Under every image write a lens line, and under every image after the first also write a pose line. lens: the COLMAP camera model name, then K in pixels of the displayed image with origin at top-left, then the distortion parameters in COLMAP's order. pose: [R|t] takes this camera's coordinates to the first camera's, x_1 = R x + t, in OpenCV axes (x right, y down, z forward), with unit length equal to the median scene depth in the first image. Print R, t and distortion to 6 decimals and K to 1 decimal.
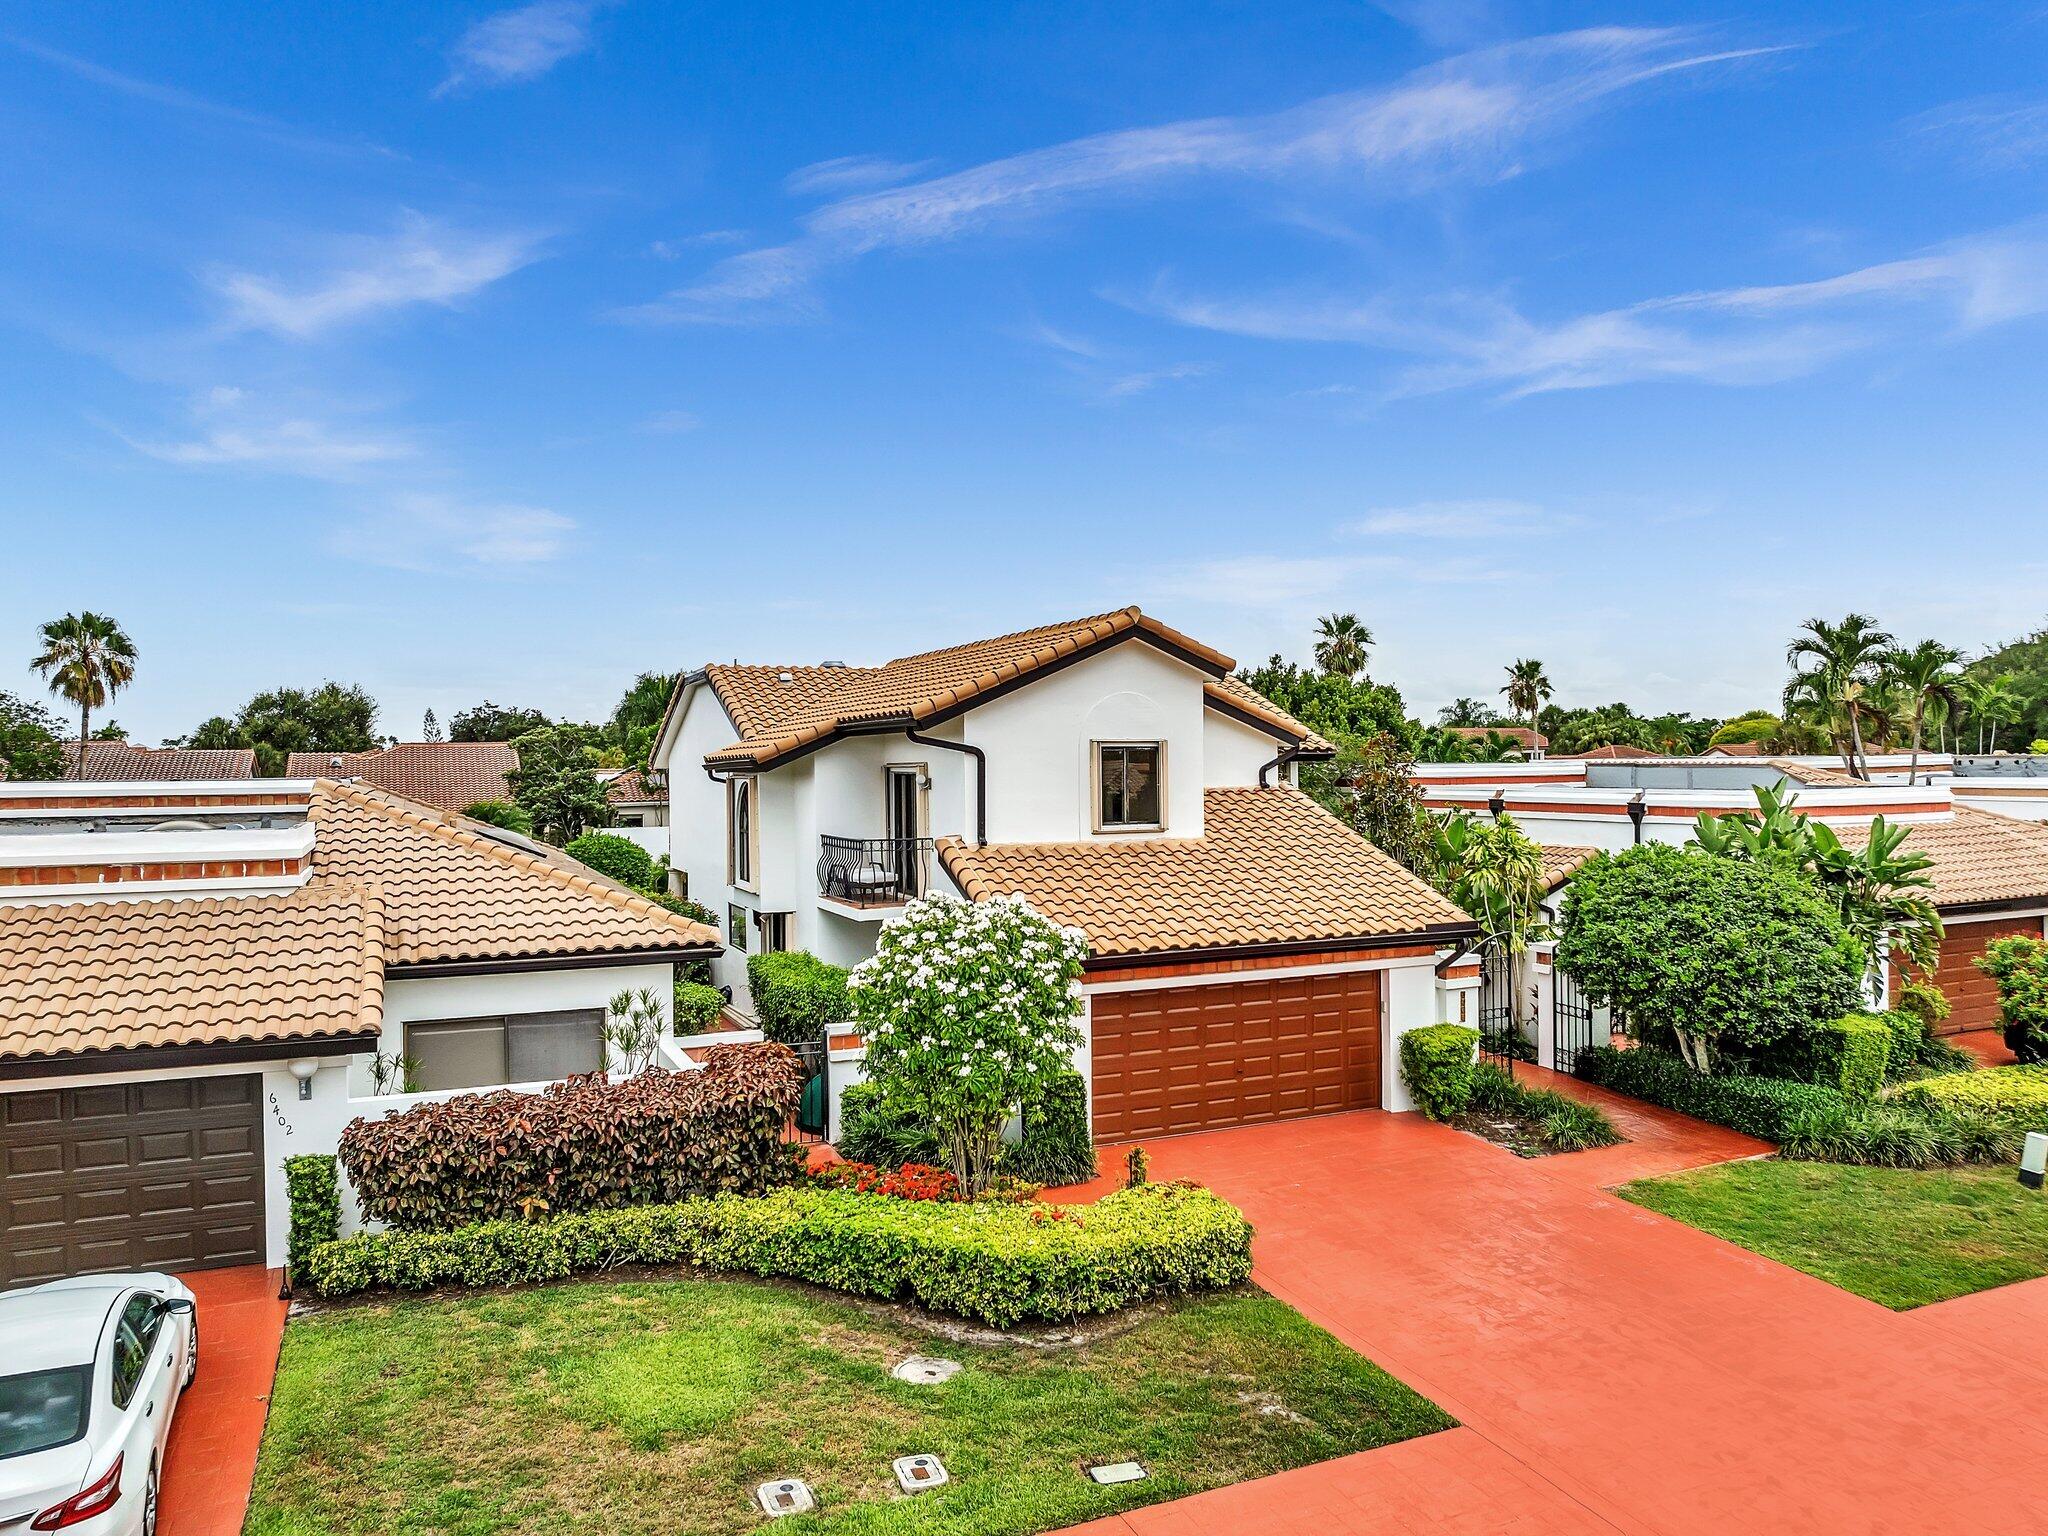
lens RADIAL K [[1415.2, 0, 1024.0], [0, 1415.2, 768.0], [0, 0, 1]] dist [-0.038362, 0.001815]
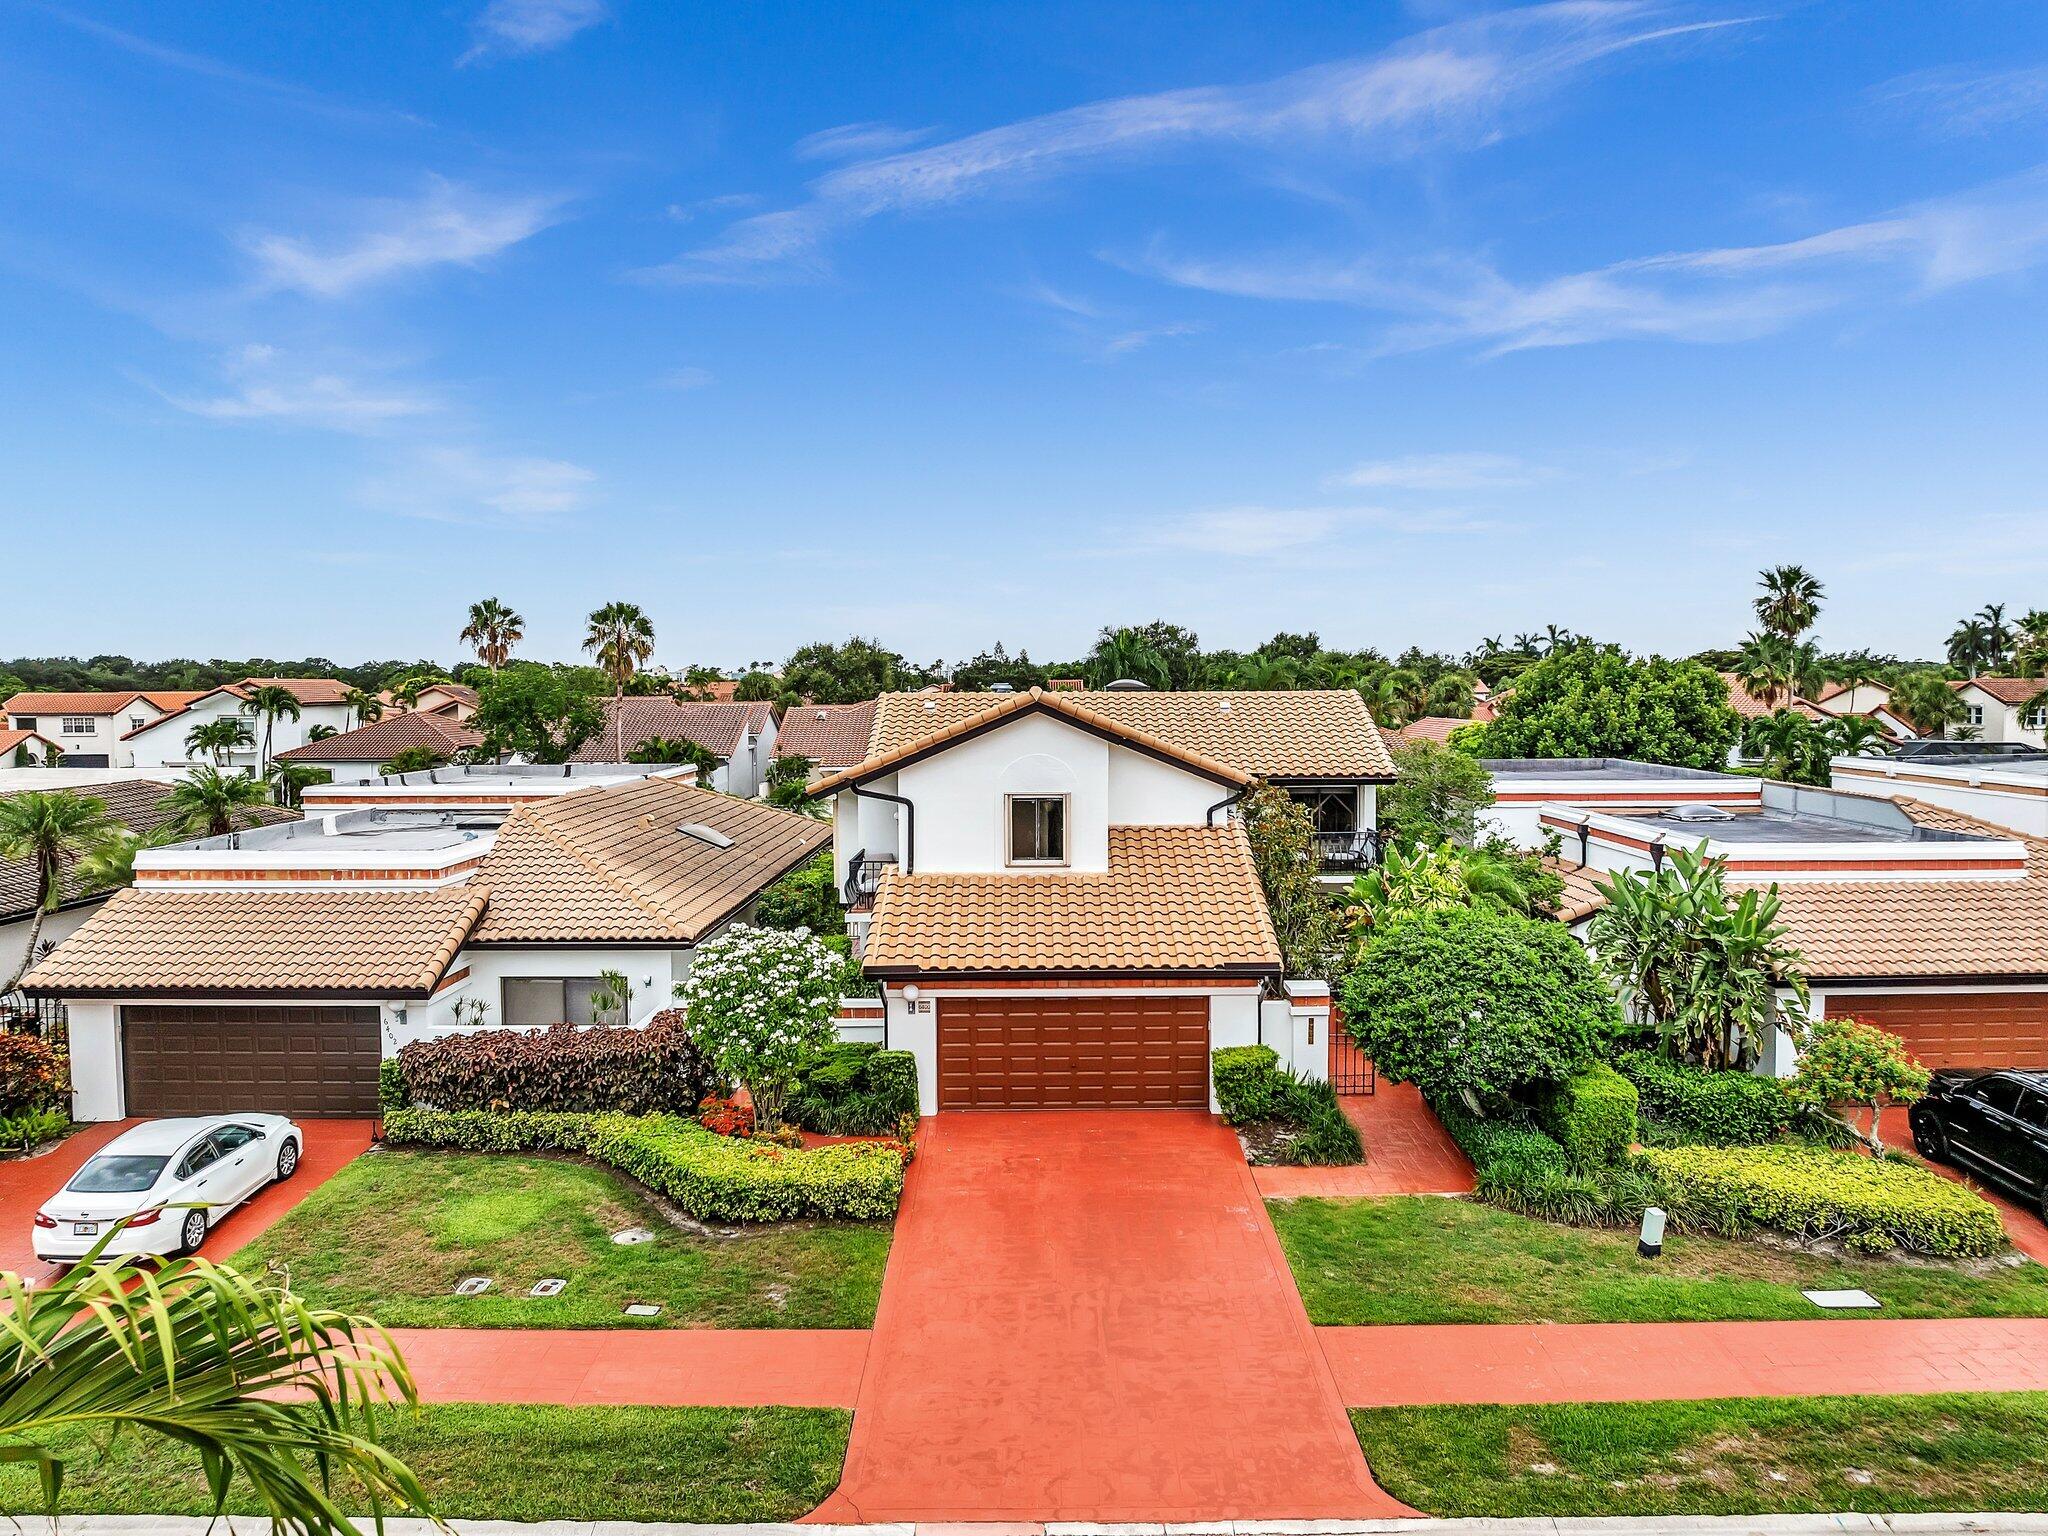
lens RADIAL K [[1415.2, 0, 1024.0], [0, 1415.2, 768.0], [0, 0, 1]] dist [-0.038362, 0.001815]
pose [[0.920029, 0.028030, -0.390846, 0.720976], [-0.006612, 0.998407, 0.056038, -0.145902], [0.391794, -0.048972, 0.918749, -0.194711]]
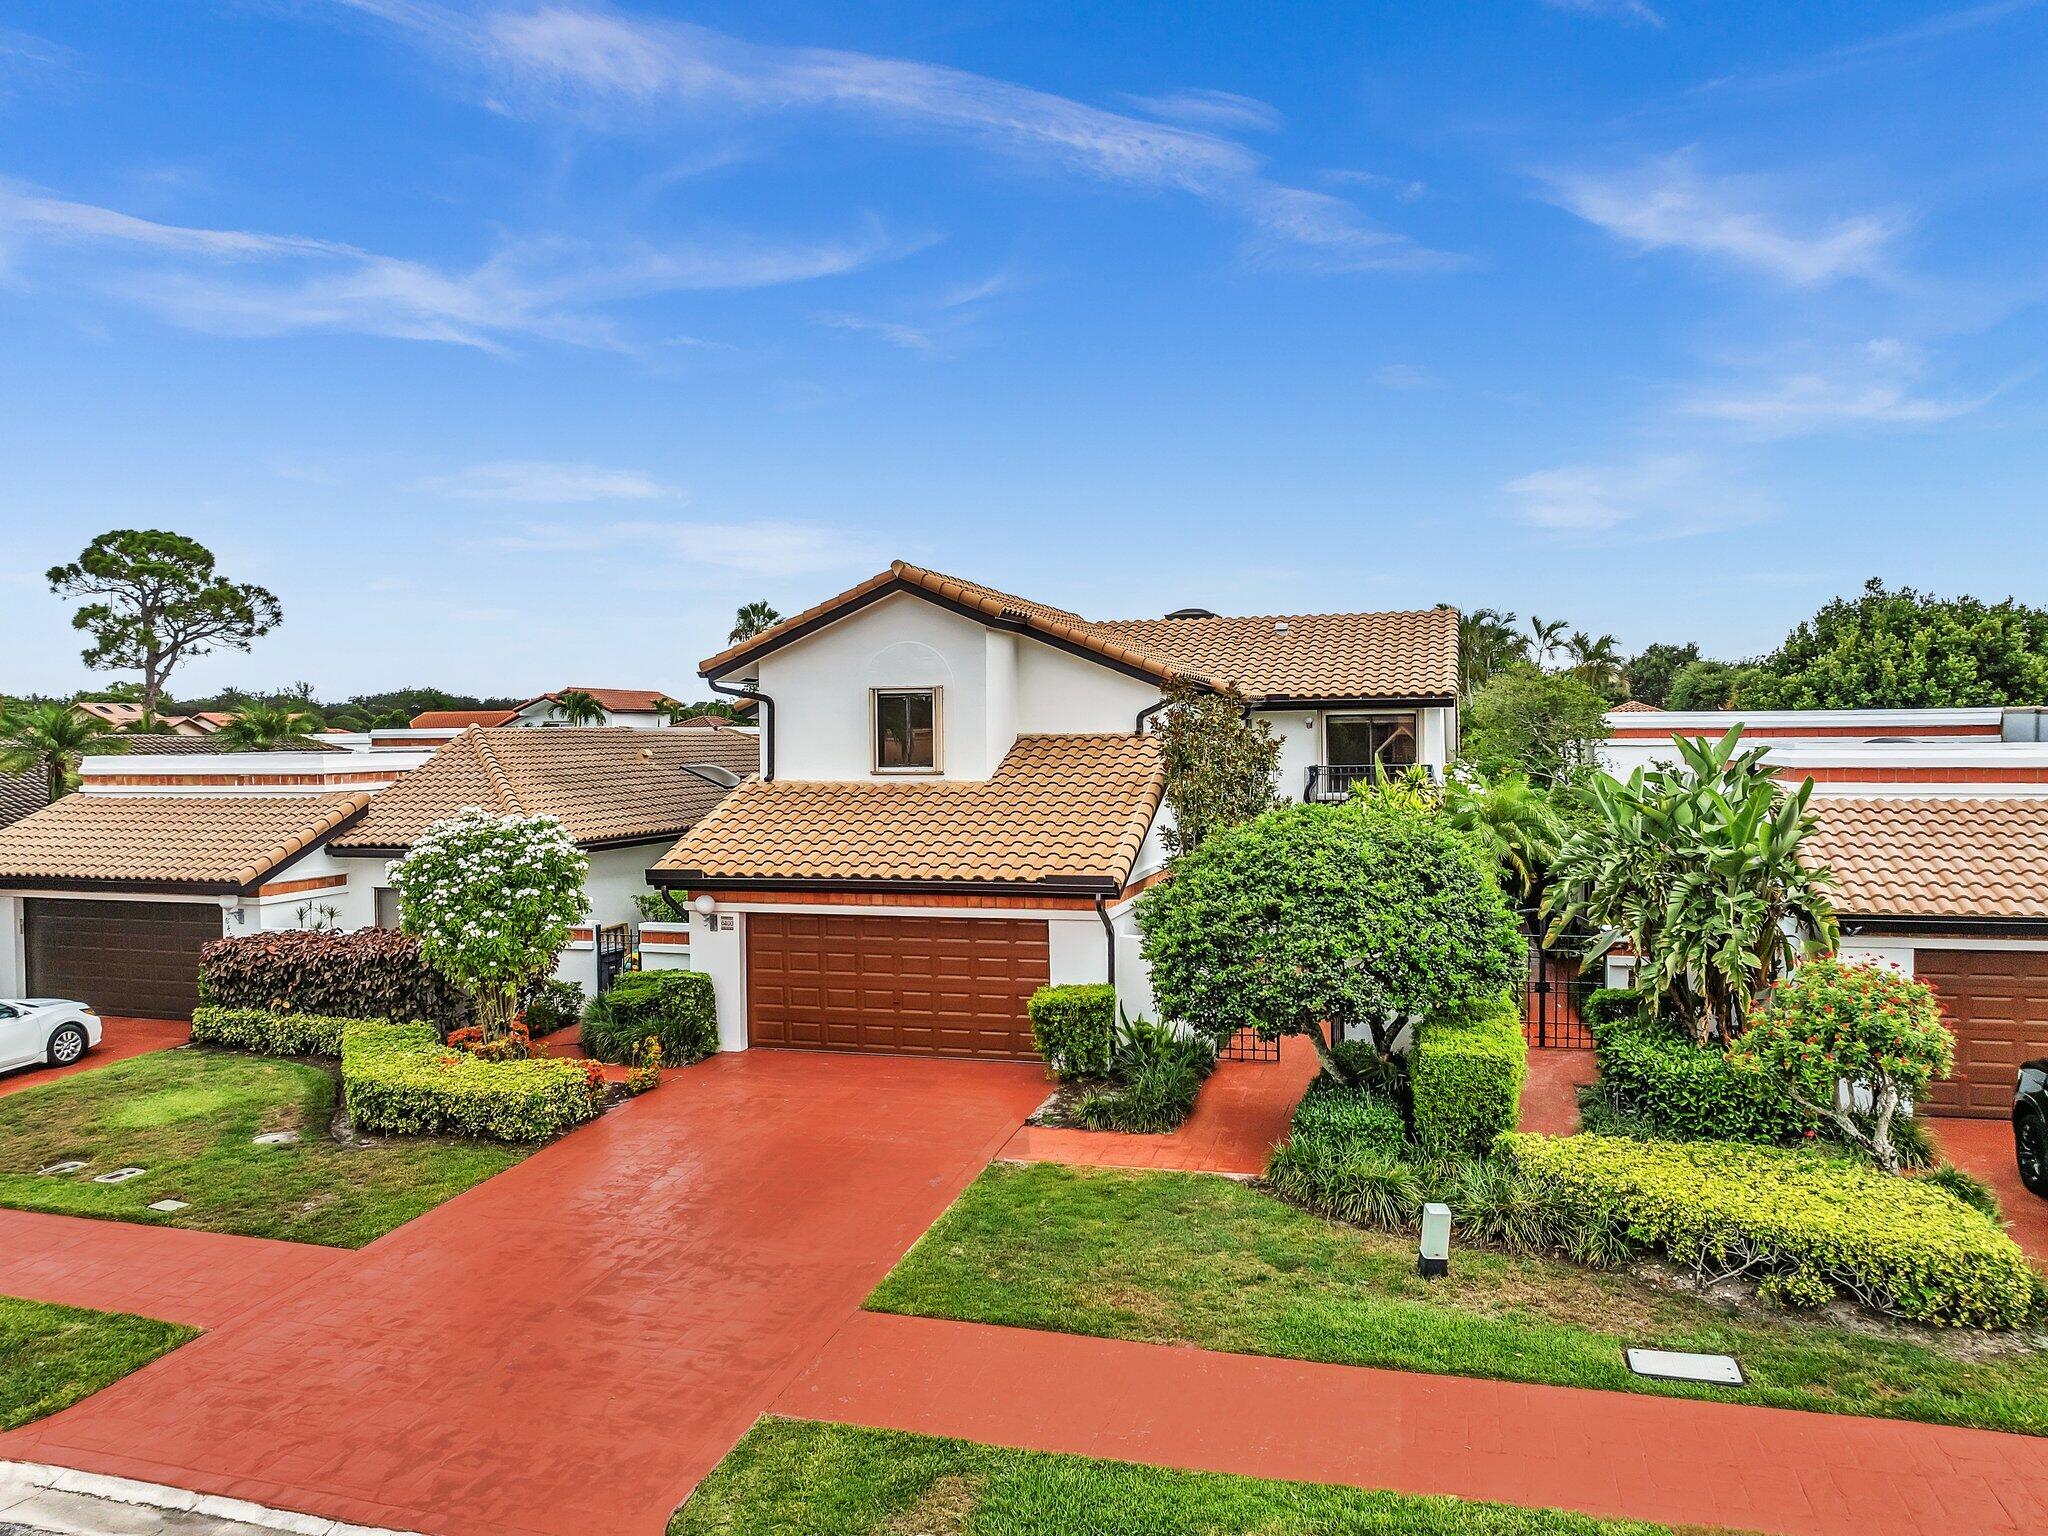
lens RADIAL K [[1405.5, 0, 1024.0], [0, 1405.5, 768.0], [0, 0, 1]] dist [-0.043236, 0.003590]
pose [[0.778227, 0.019324, -0.627686, 1.056552], [0.000208, 0.999518, 0.031029, 0.011219], [0.627983, -0.024278, 0.777848, 0.308845]]
